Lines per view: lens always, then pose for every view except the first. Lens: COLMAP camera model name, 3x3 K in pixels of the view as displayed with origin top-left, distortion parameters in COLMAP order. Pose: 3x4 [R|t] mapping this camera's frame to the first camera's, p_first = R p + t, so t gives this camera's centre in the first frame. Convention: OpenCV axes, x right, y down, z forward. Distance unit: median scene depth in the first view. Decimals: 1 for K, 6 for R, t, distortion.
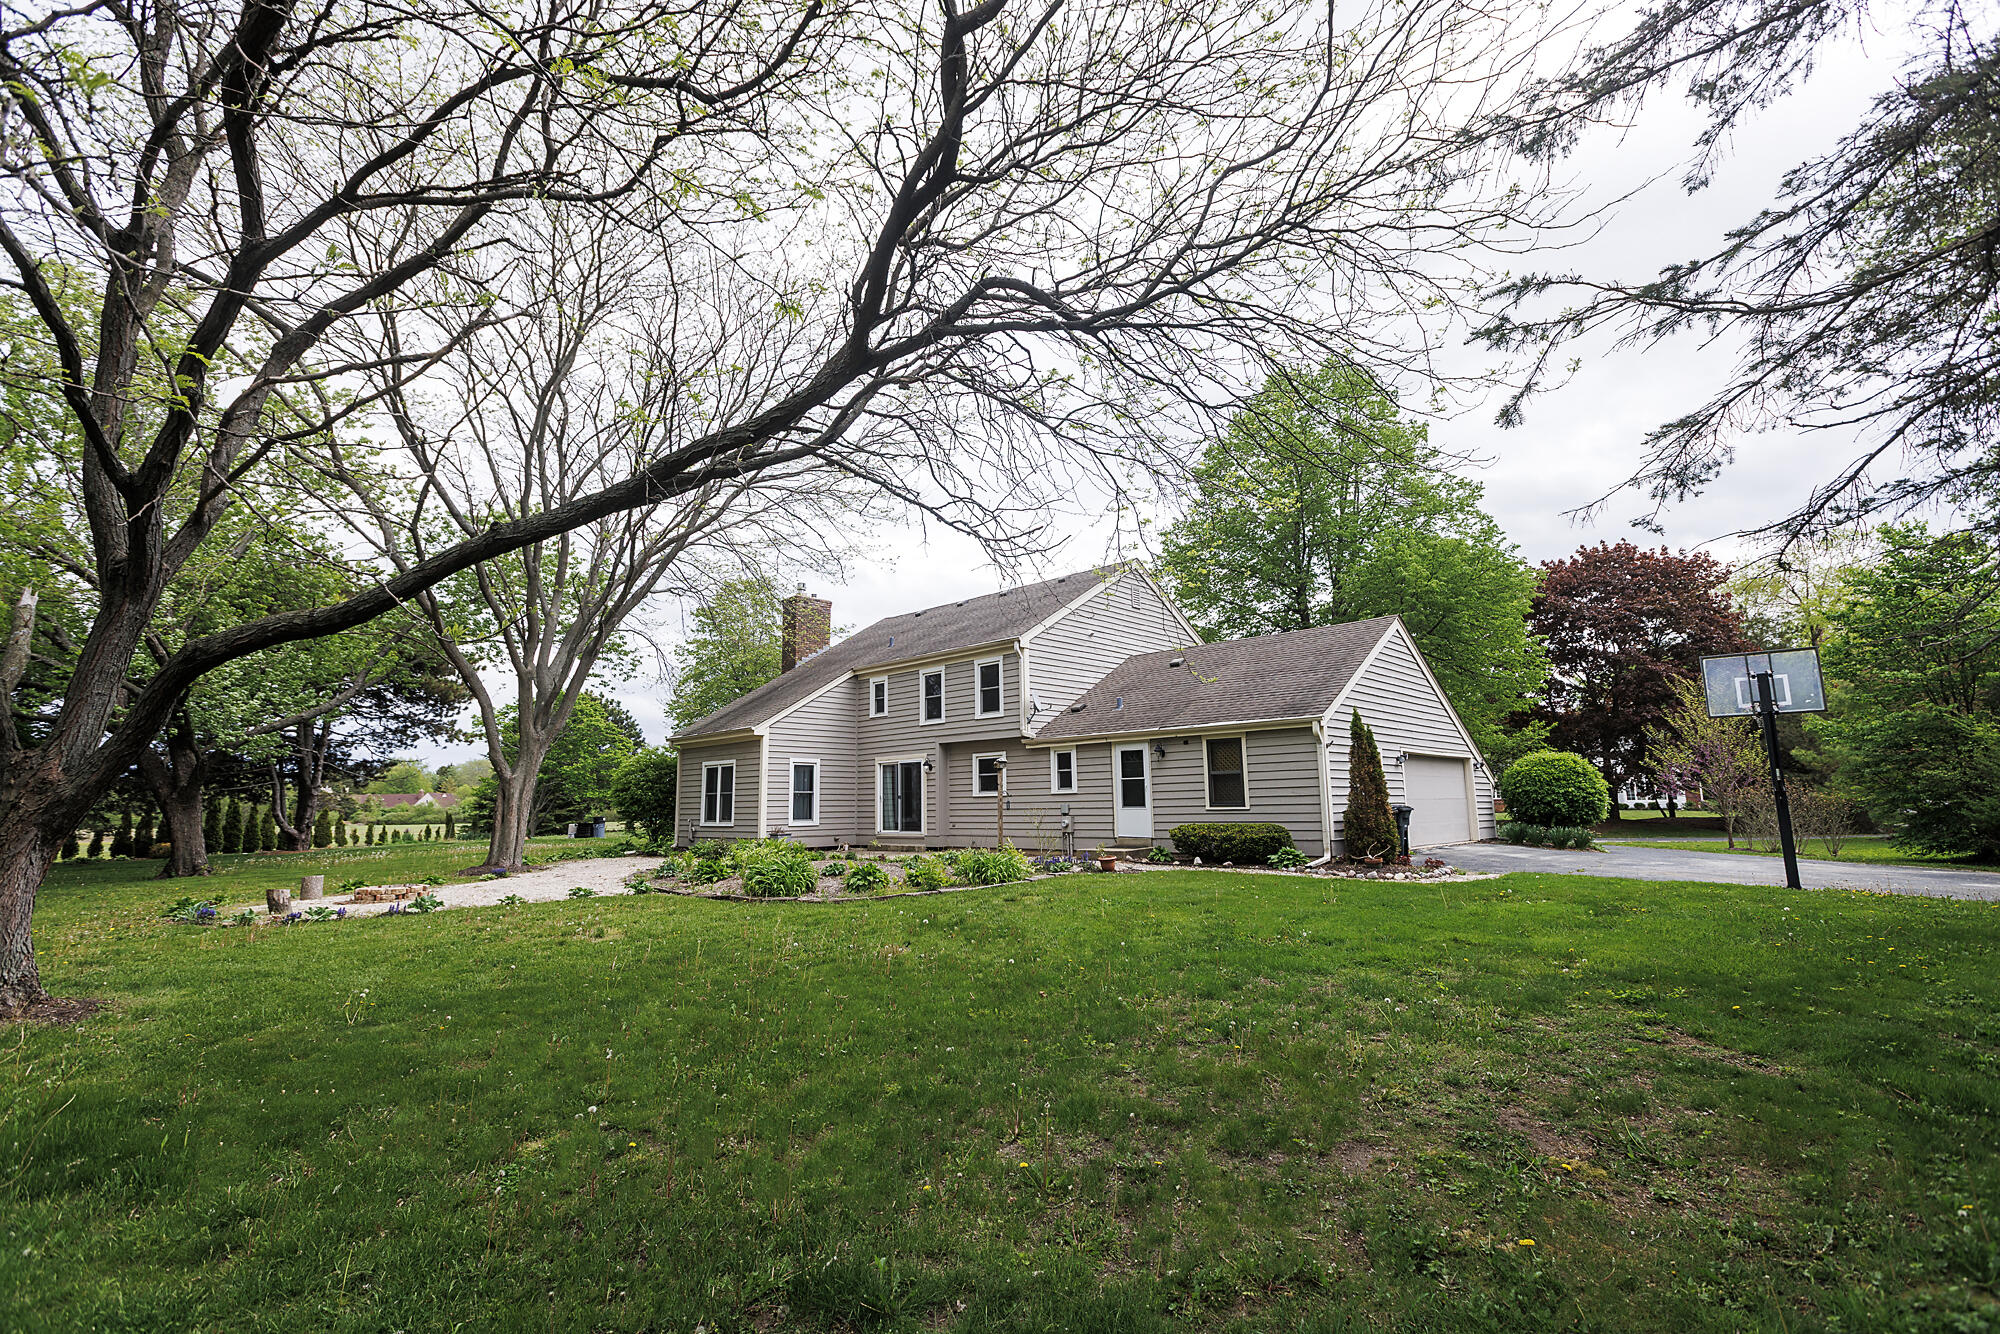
lens RADIAL K [[894.5, 0, 1000.0], [0, 894.5, 667.0], [0, 0, 1]] dist [0.001176, 0.000484]
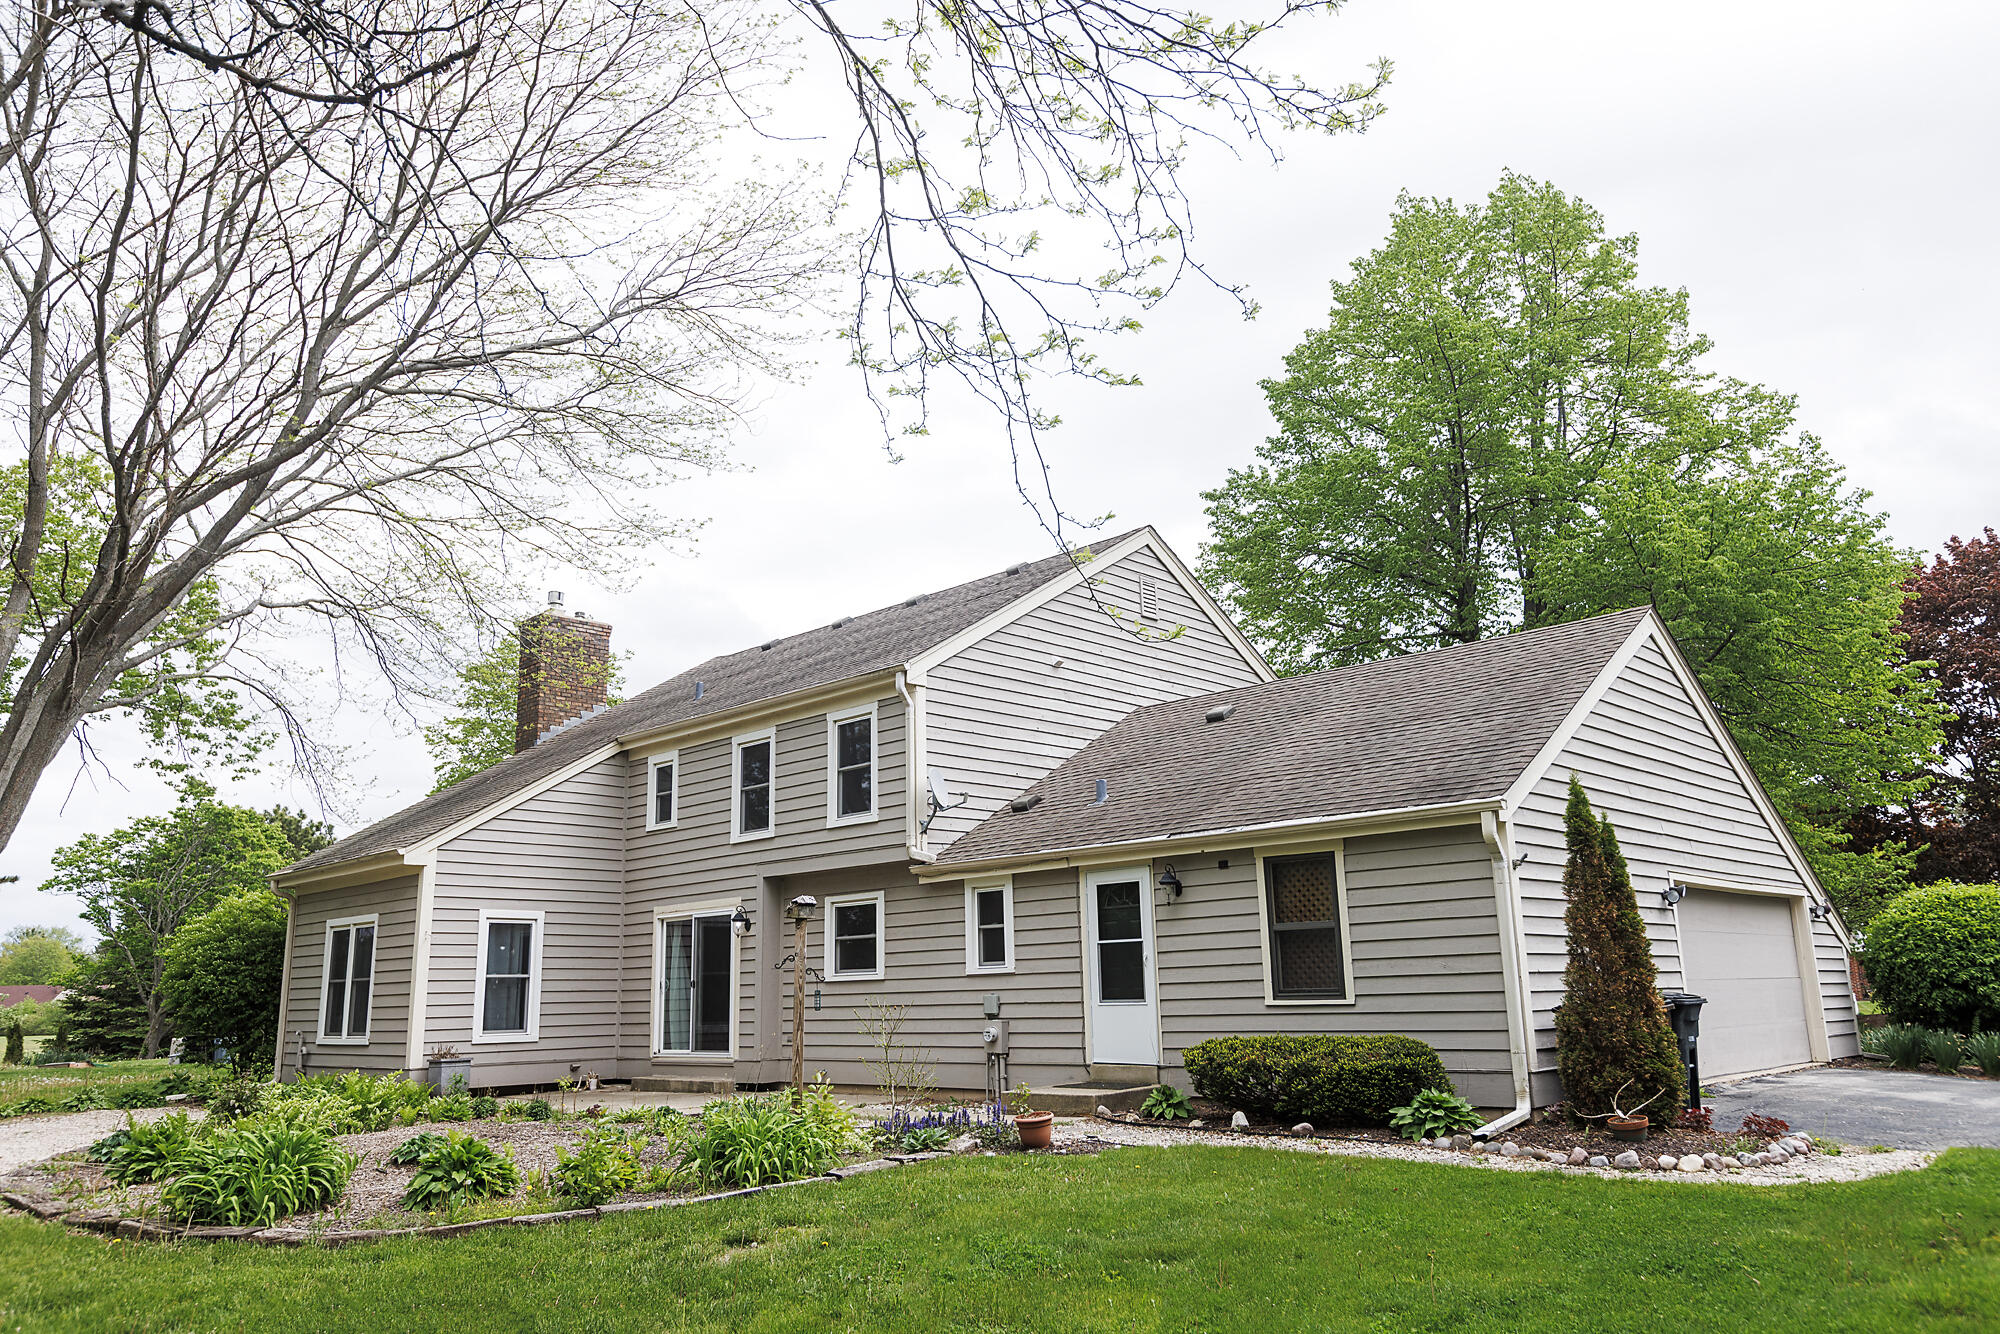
lens RADIAL K [[1411.2, 0, 995.0], [0, 1411.2, 681.2], [0, 0, 1]] dist [0.010601, -0.001123]
pose [[0.999913, -0.010557, -0.007855, 0.075855], [0.010027, 0.997852, -0.064739, 0.027822], [0.008521, 0.064654, 0.997871, 0.191656]]
